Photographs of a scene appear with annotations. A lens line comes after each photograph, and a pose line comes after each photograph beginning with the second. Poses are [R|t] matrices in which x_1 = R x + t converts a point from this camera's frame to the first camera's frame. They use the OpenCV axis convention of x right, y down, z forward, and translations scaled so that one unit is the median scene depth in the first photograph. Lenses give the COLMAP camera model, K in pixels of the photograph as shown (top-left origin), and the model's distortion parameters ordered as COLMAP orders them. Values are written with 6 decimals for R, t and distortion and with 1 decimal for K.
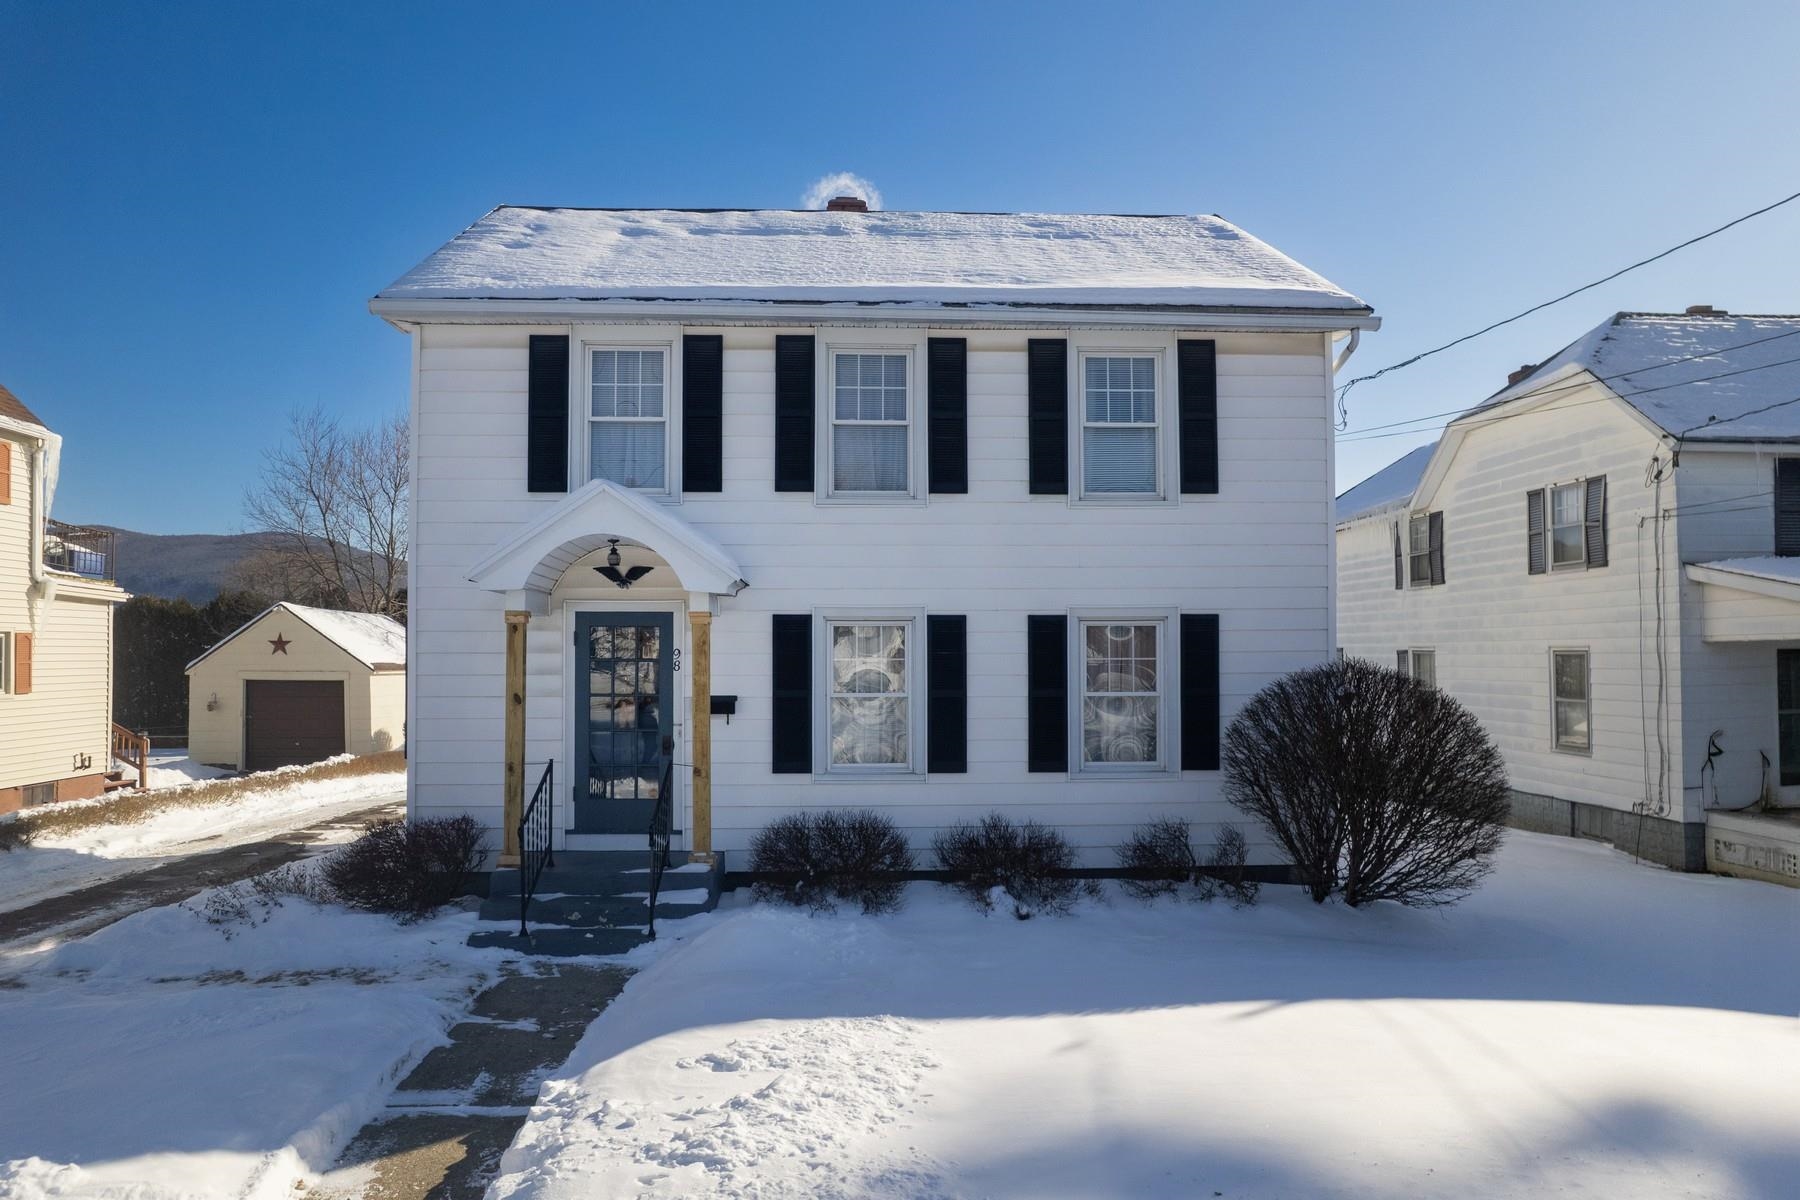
lens RADIAL K [[1121.9, 0, 876.7], [0, 1121.9, 642.3], [0, 0, 1]] dist [-0.079244, 0.078012]
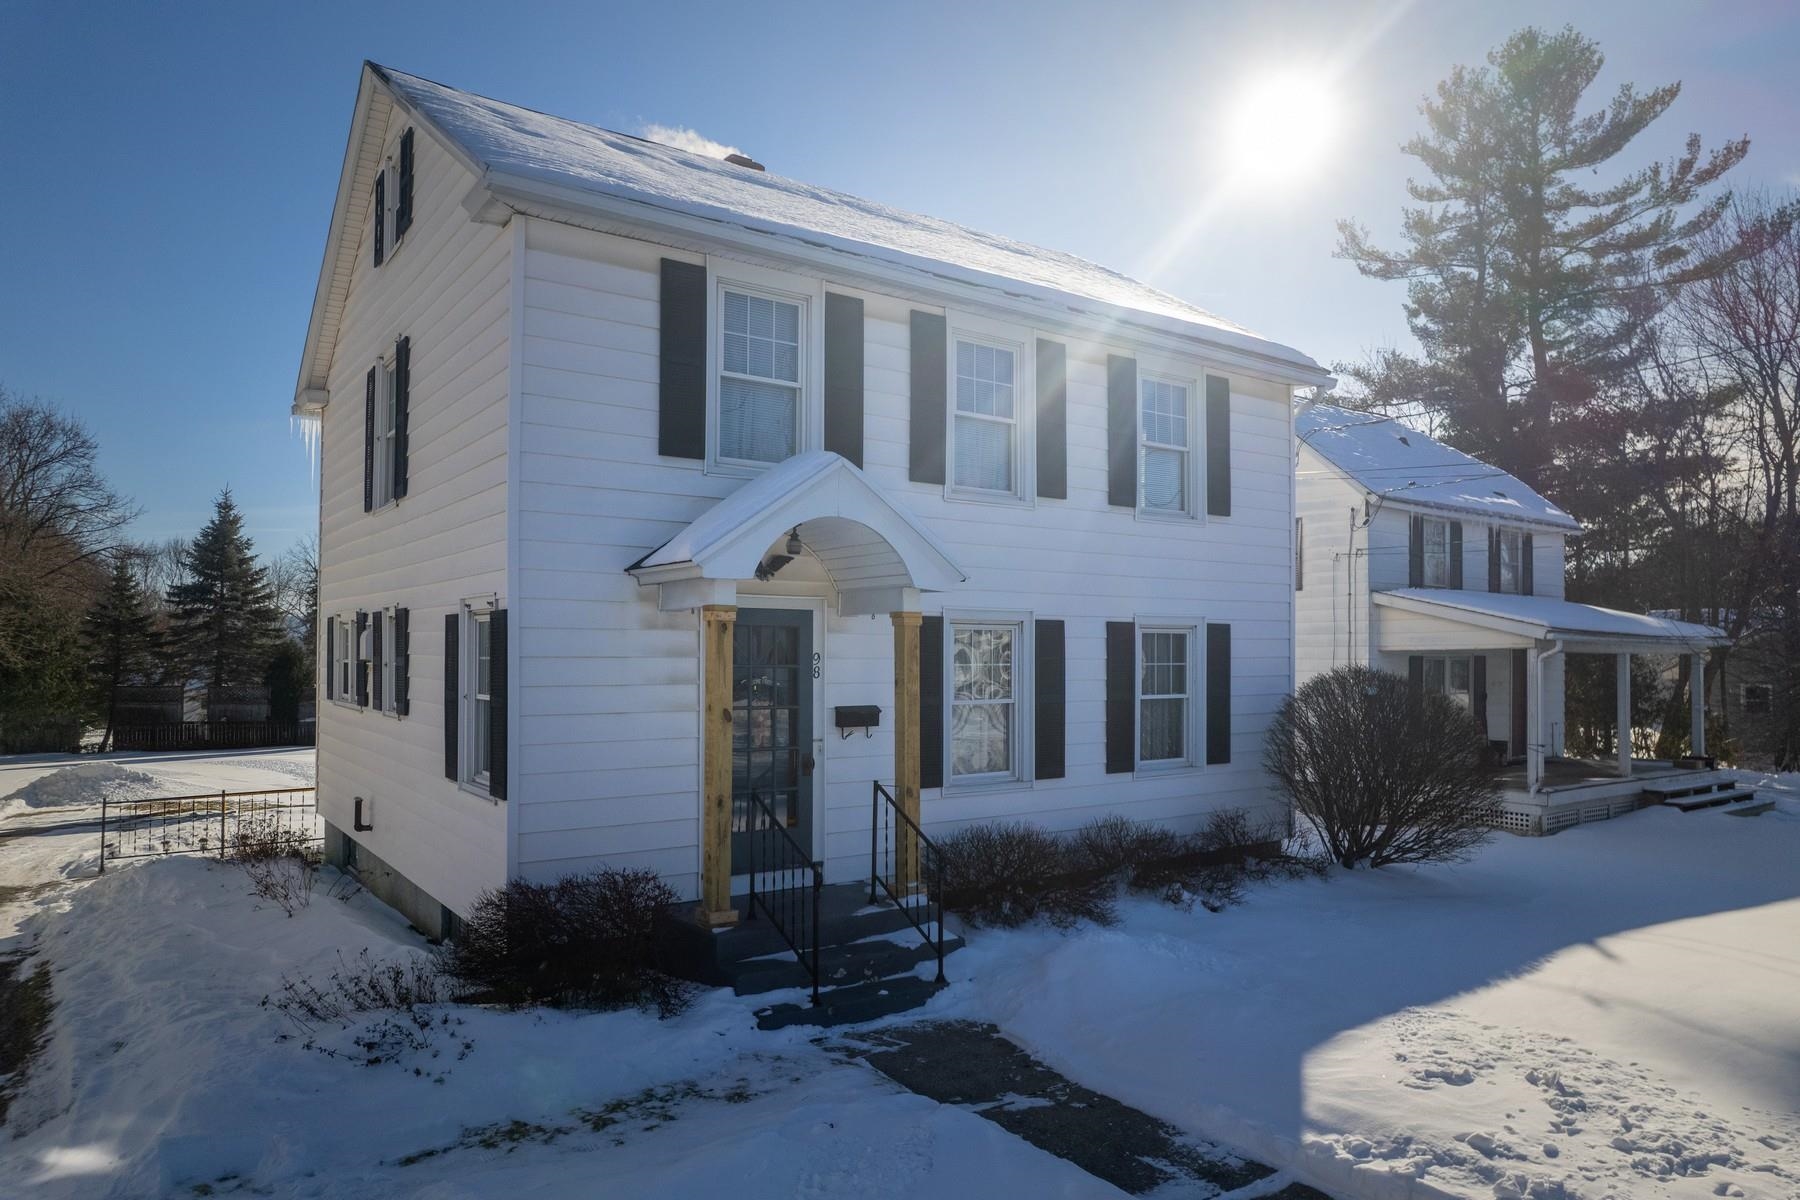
lens RADIAL K [[1121.9, 0, 876.7], [0, 1121.9, 642.3], [0, 0, 1]] dist [-0.079244, 0.078012]
pose [[0.848972, 0.010645, 0.528331, -0.607731], [-0.011058, 0.999936, -0.002378, -0.000213], [-0.528323, -0.003823, 0.849035, 0.242177]]
